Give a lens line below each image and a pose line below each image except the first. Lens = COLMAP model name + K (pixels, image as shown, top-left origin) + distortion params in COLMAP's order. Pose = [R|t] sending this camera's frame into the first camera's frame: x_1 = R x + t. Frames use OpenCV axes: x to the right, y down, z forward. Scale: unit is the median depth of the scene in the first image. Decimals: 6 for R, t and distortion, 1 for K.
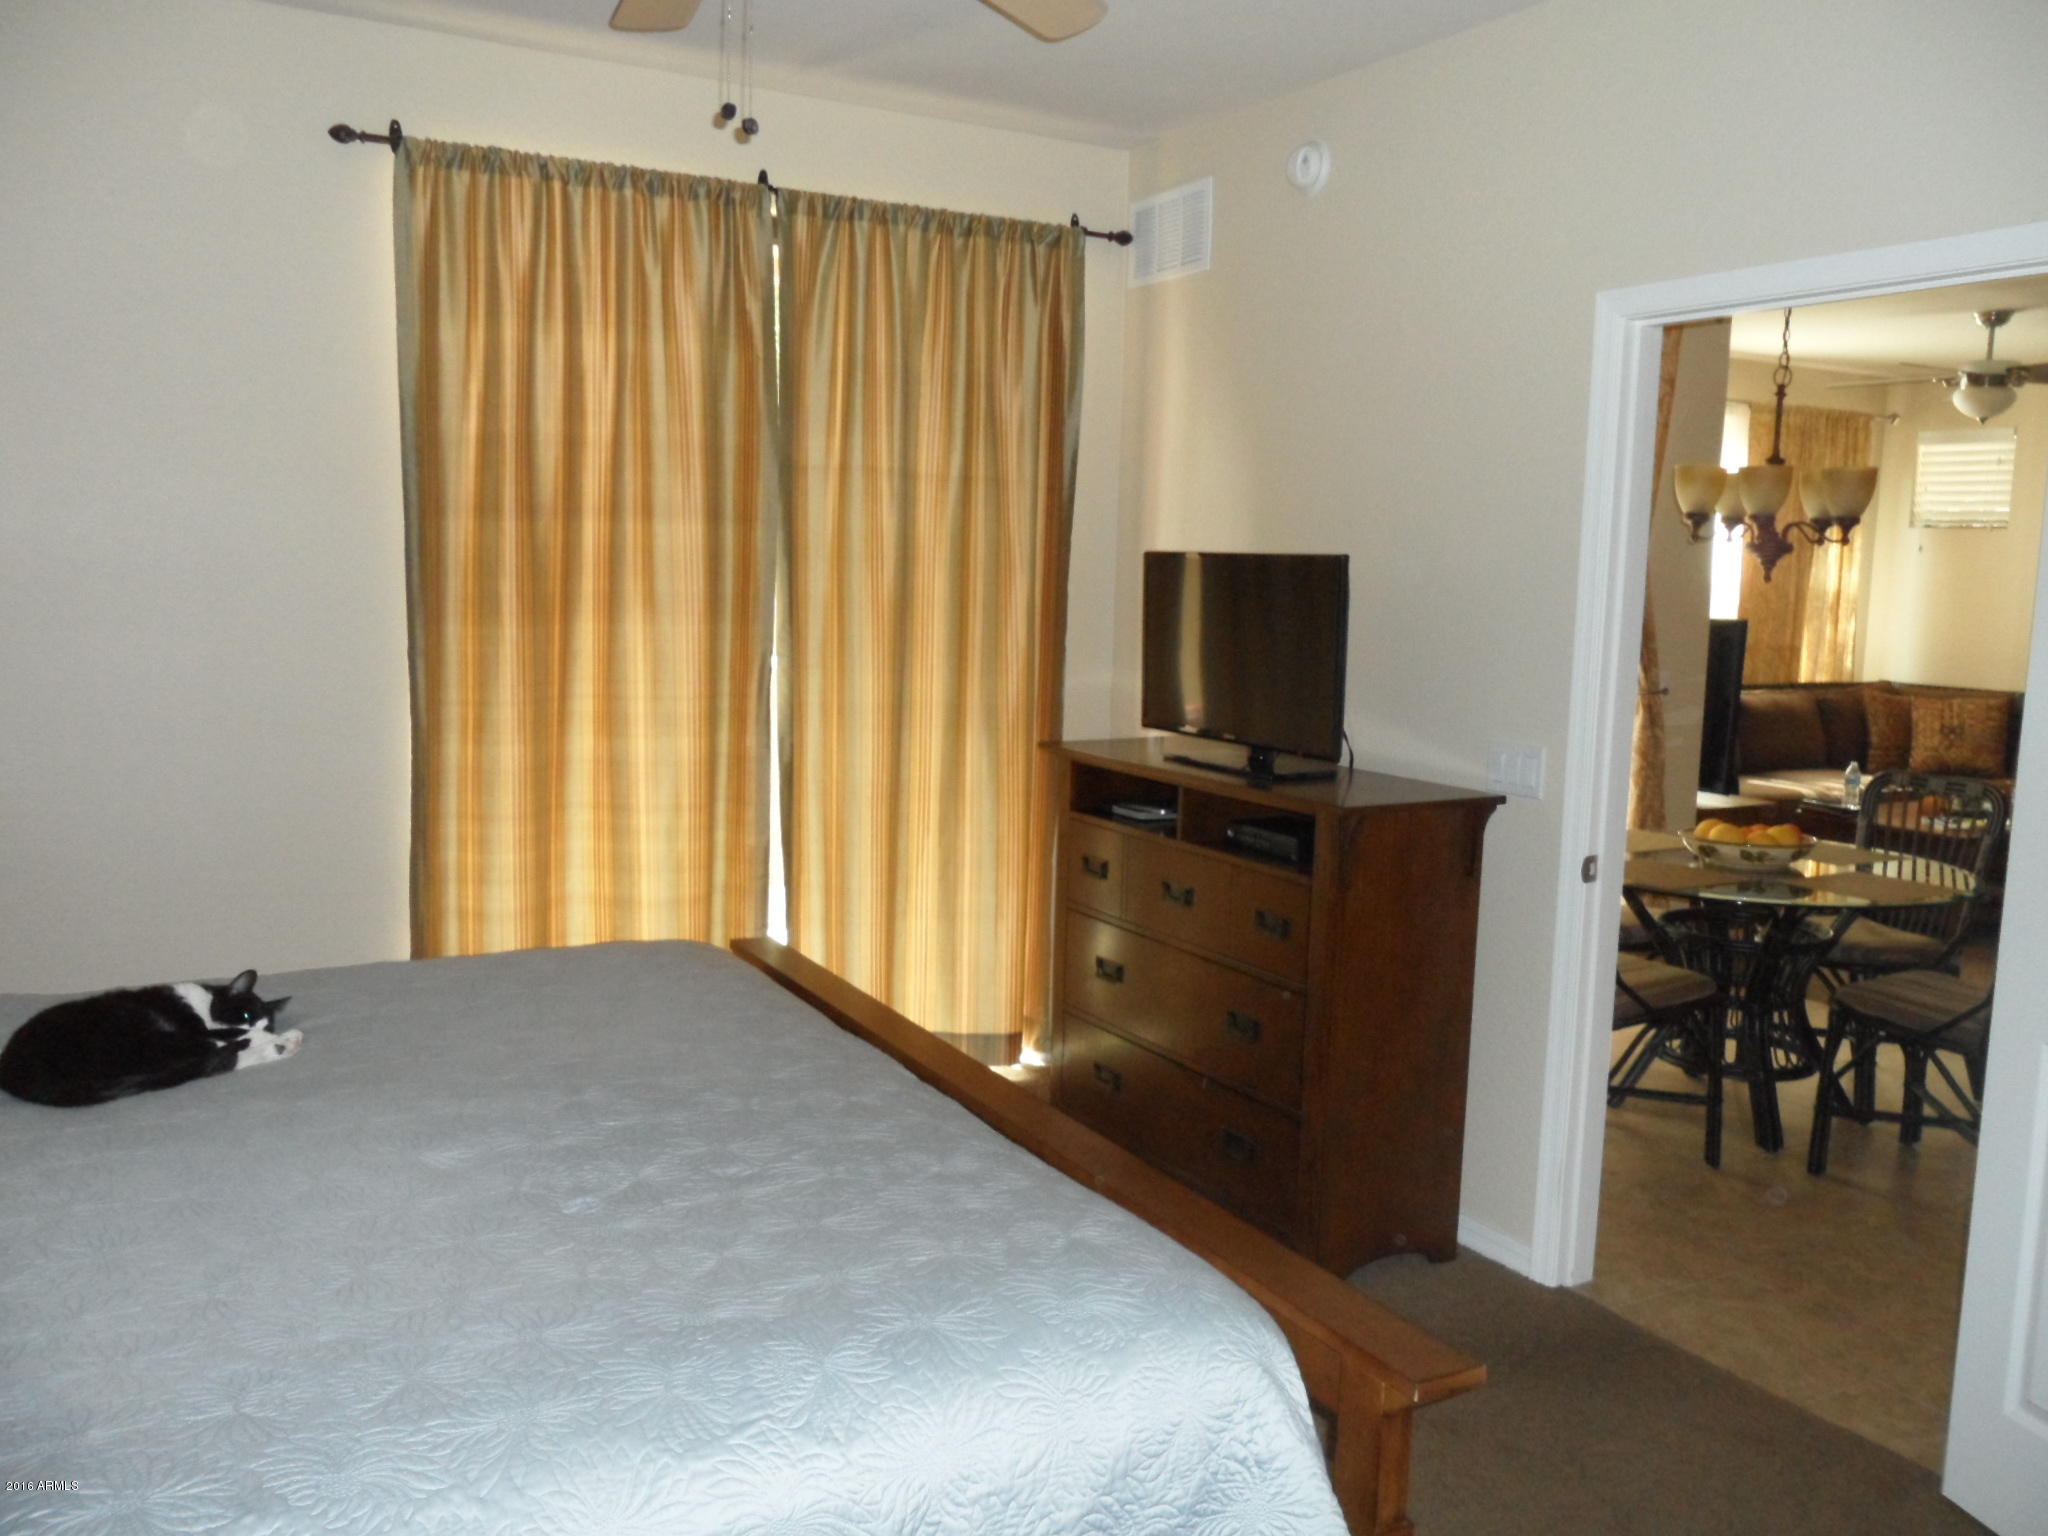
lens RADIAL K [[1663.7, 0, 1017.4], [0, 1663.7, 780.7], [0, 0, 1]] dist [-0.041828, 0.029028]
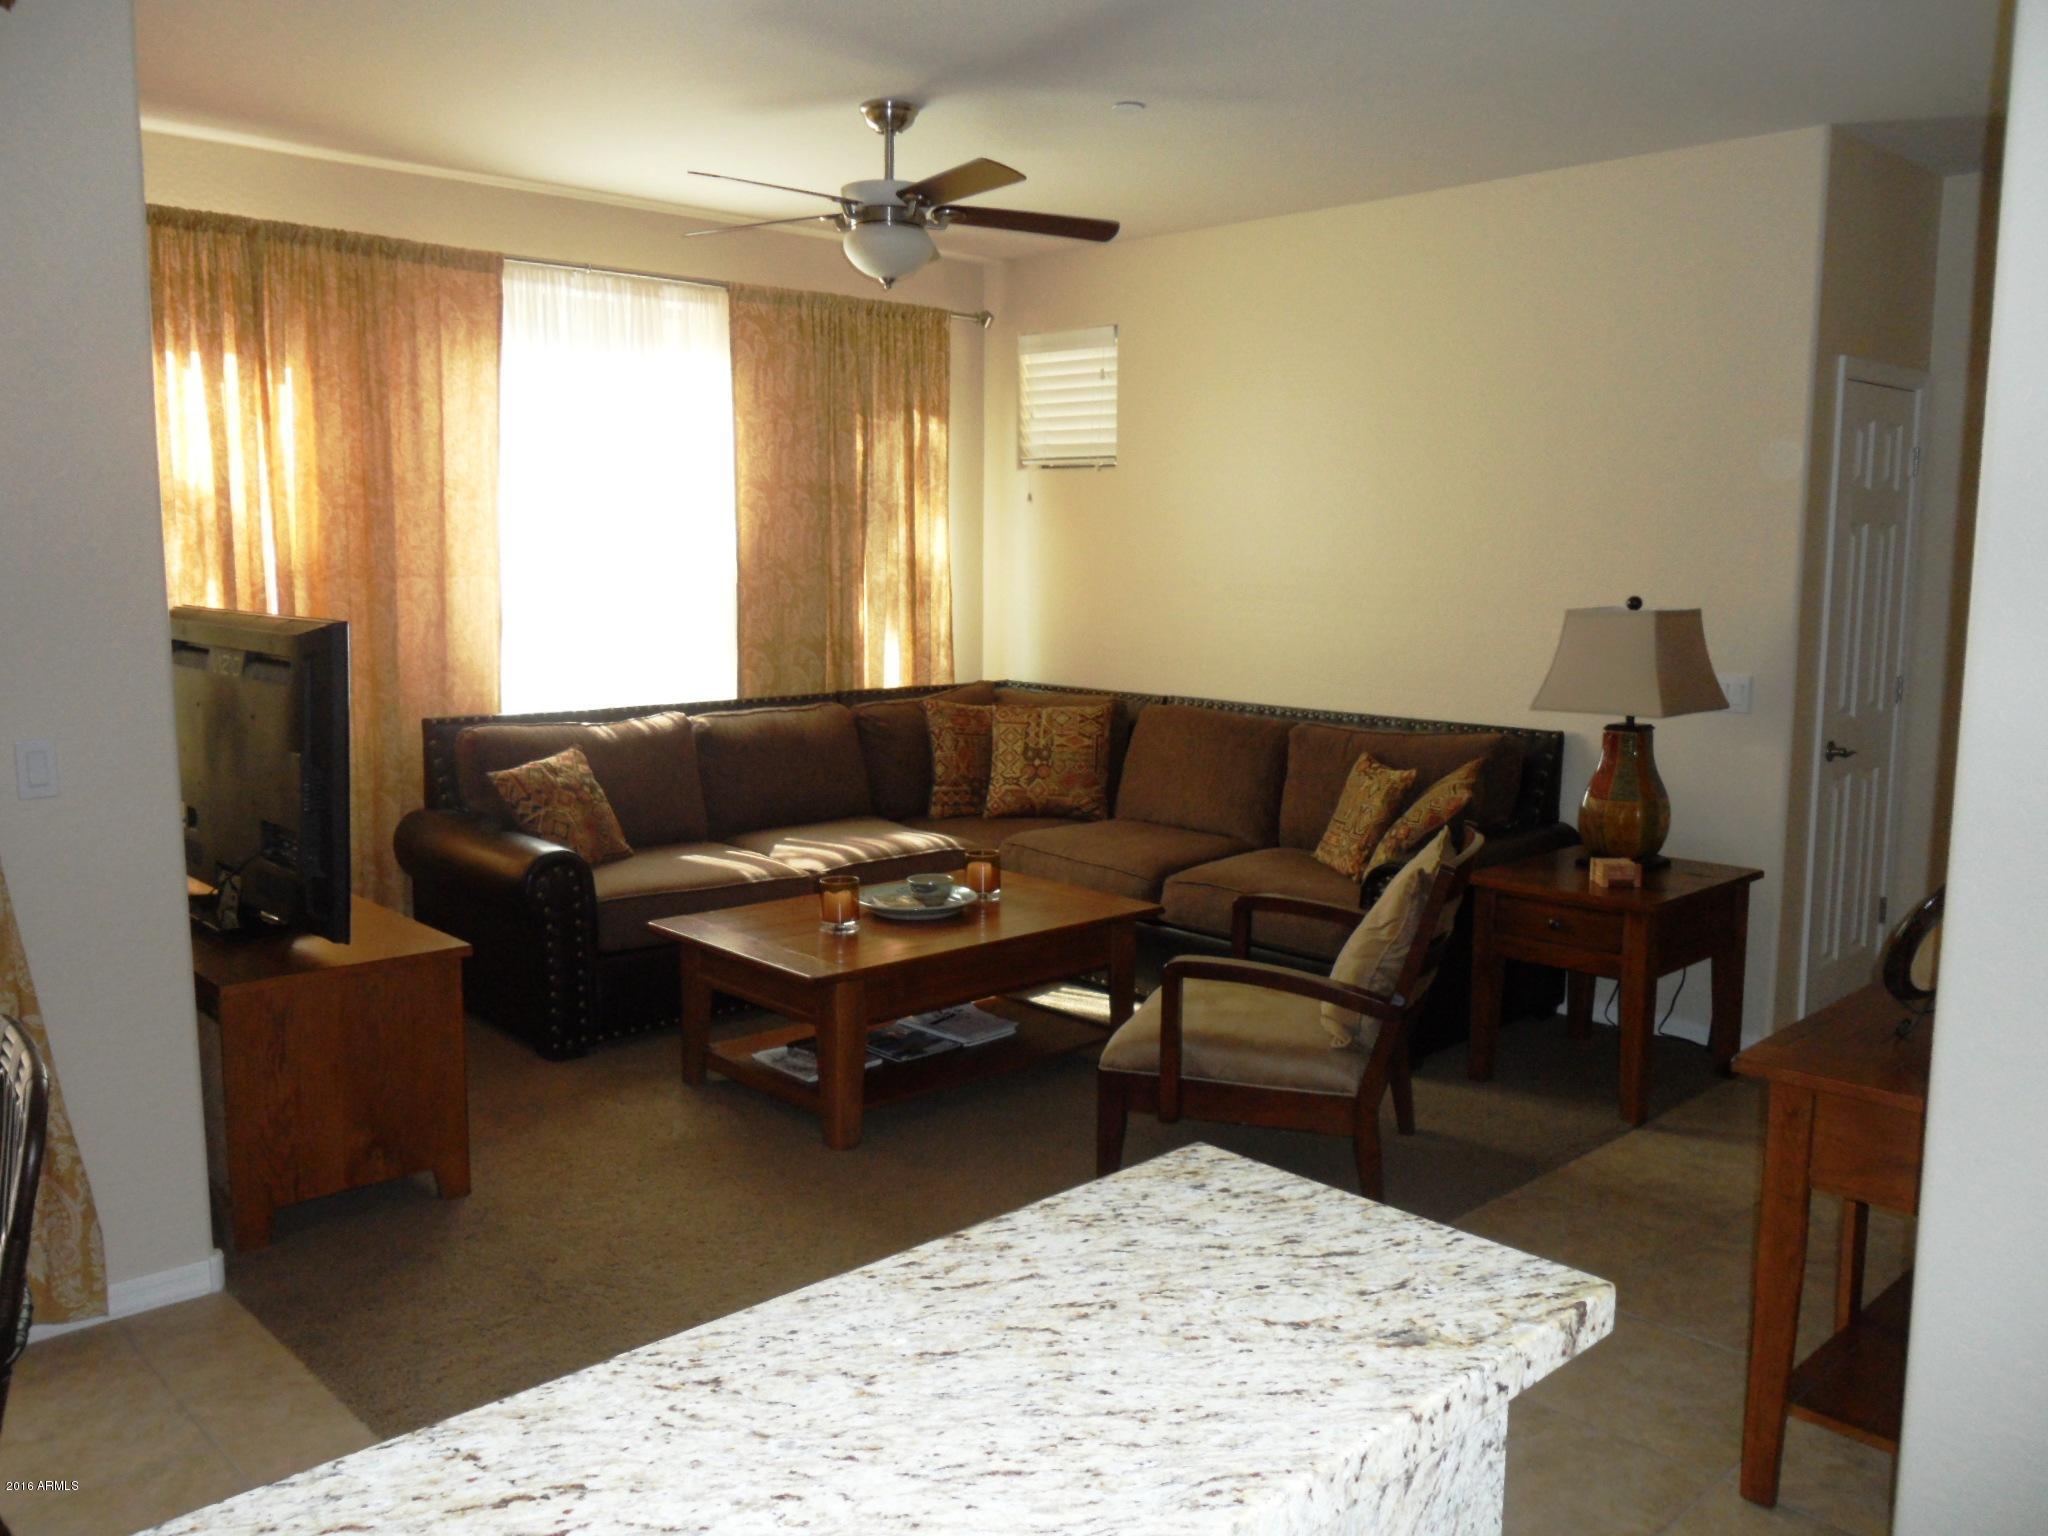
lens RADIAL K [[1663.7, 0, 1021.8], [0, 1663.7, 760.6], [0, 0, 1]] dist [-0.041828, 0.029028]
pose [[0.971670, -0.045041, 0.232012, 0.390314], [0.044797, 0.998976, 0.006322, -0.031792], [-0.232059, 0.004251, 0.972692, 0.305332]]
